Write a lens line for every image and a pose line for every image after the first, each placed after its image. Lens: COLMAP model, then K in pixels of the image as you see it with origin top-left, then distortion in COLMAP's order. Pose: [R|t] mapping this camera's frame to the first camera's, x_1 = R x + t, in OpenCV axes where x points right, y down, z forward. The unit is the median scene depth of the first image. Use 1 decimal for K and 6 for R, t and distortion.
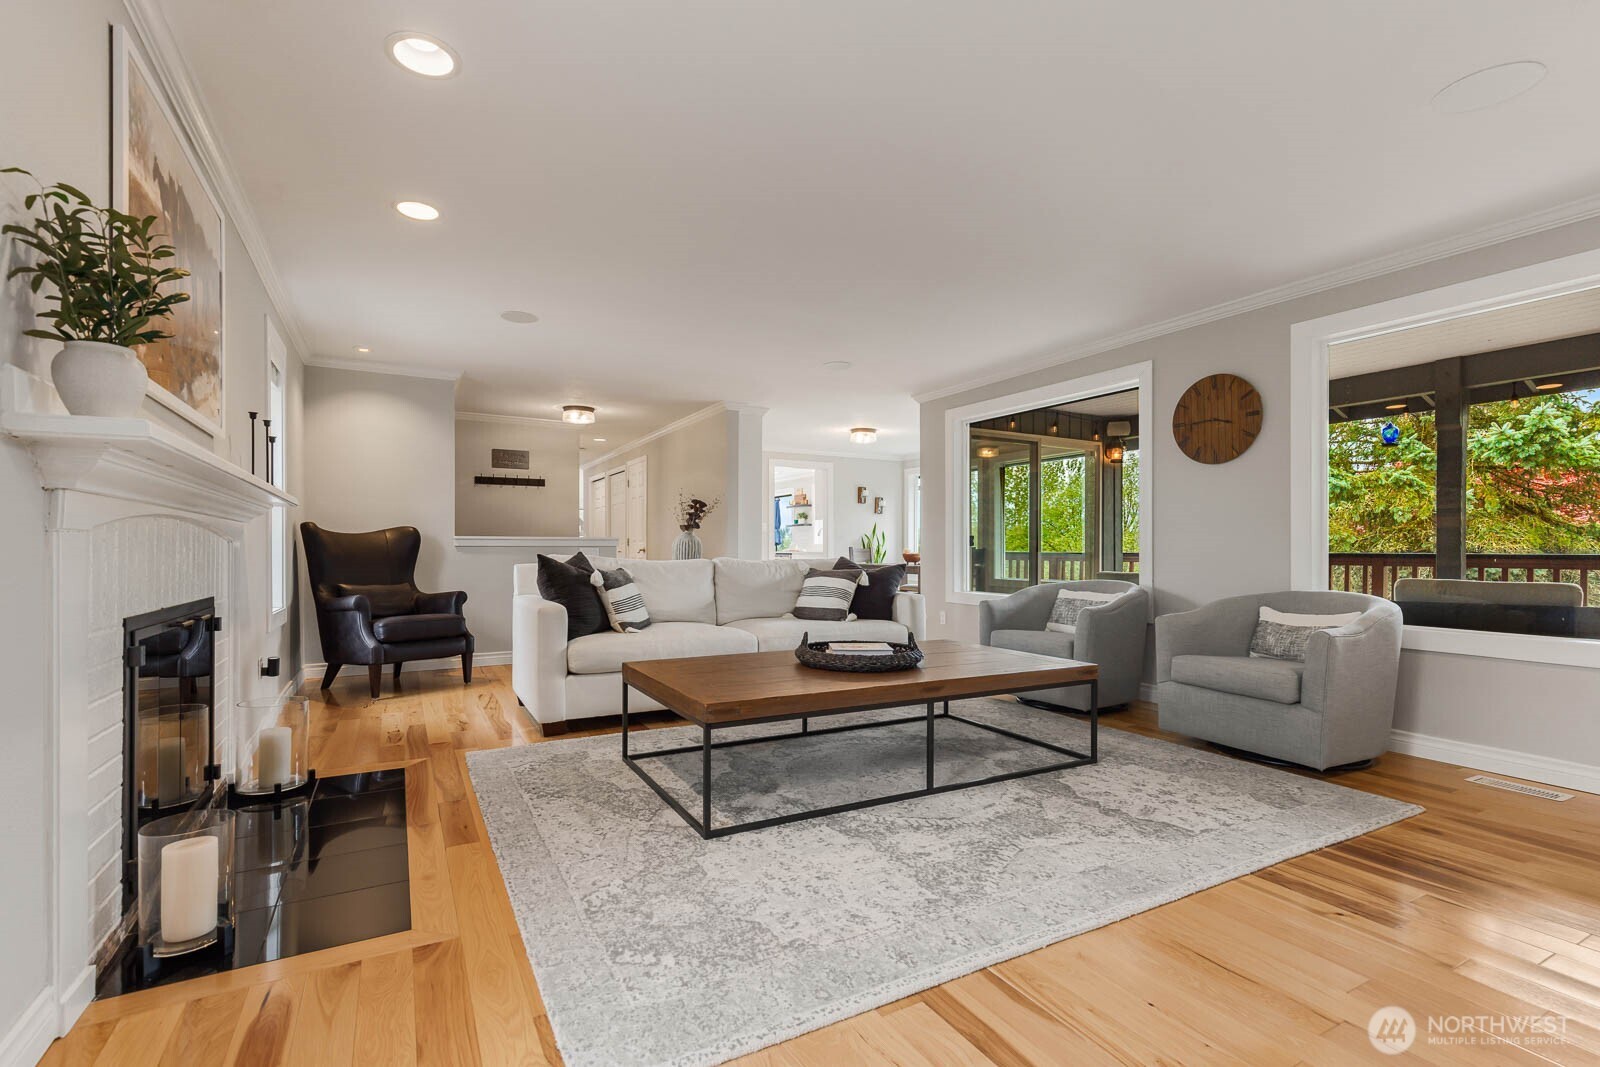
lens RADIAL K [[727.6, 0, 798.7], [0, 727.6, 543.3], [0, 0, 1]] dist [0.009170, -0.001742]
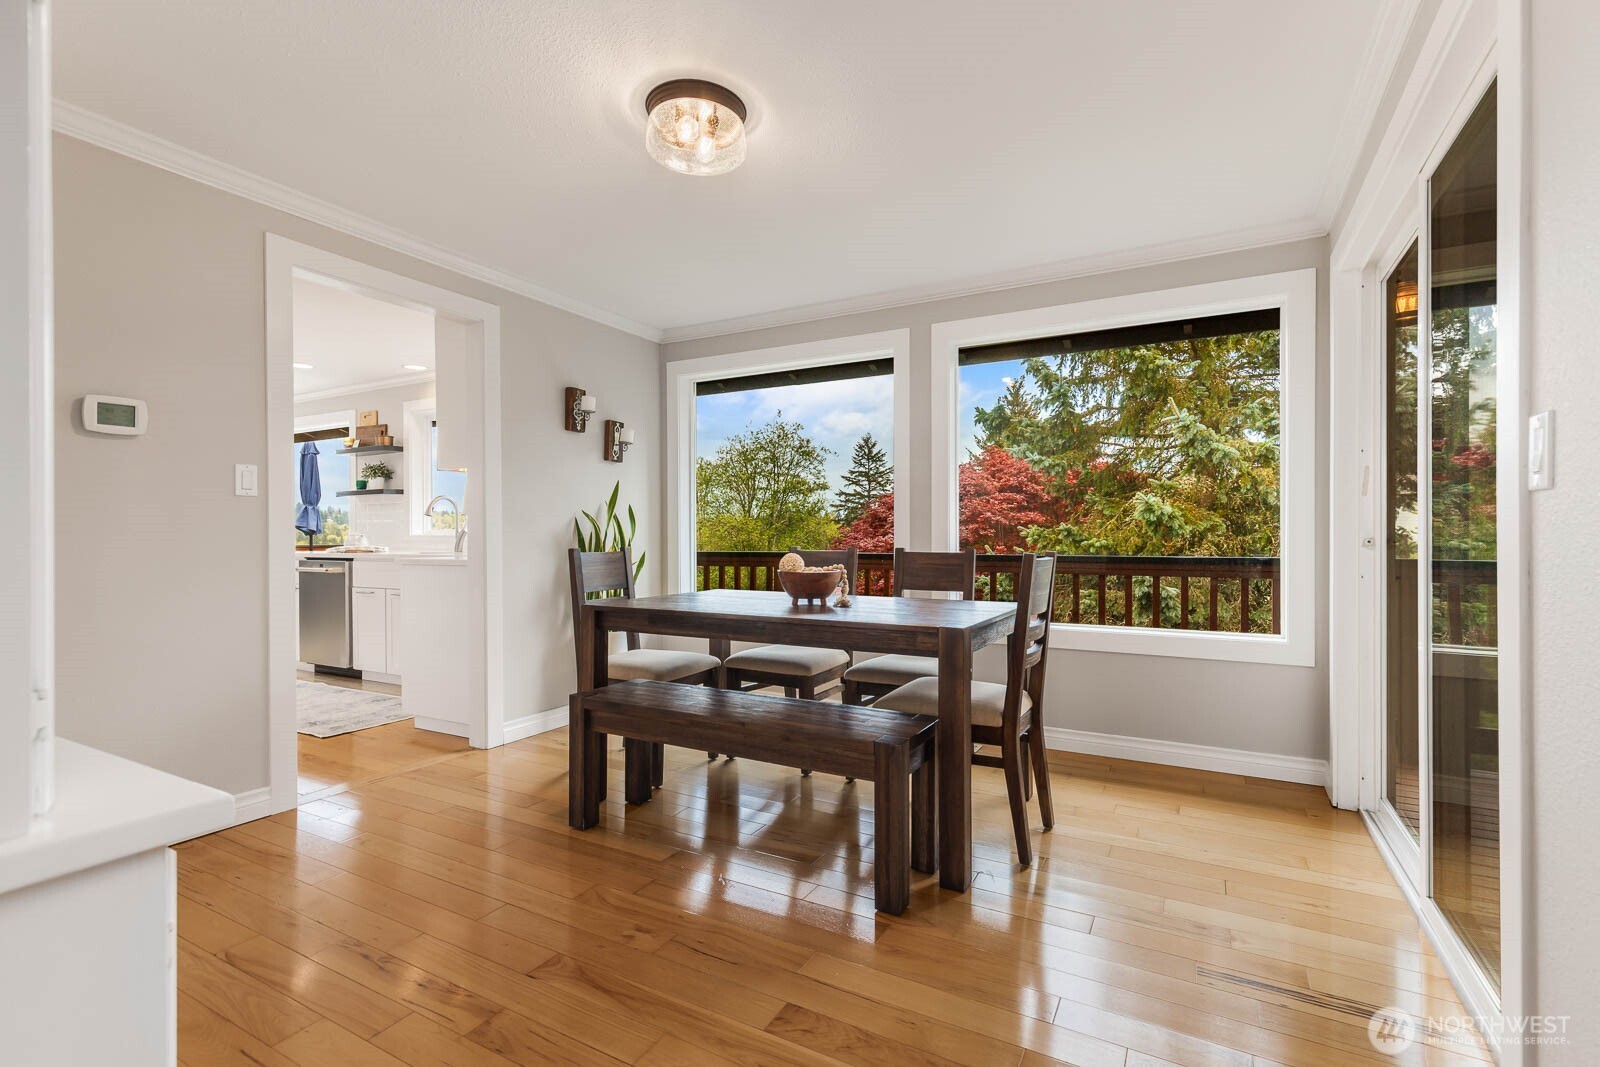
lens RADIAL K [[727.6, 0, 799.2], [0, 727.6, 534.2], [0, 0, 1]] dist [0.009170, -0.001742]
pose [[0.849704, -0.006645, 0.527218, -0.012438], [0.001385, 0.999945, 0.010370, -0.003279], [-0.527258, -0.008082, 0.849667, 0.485698]]
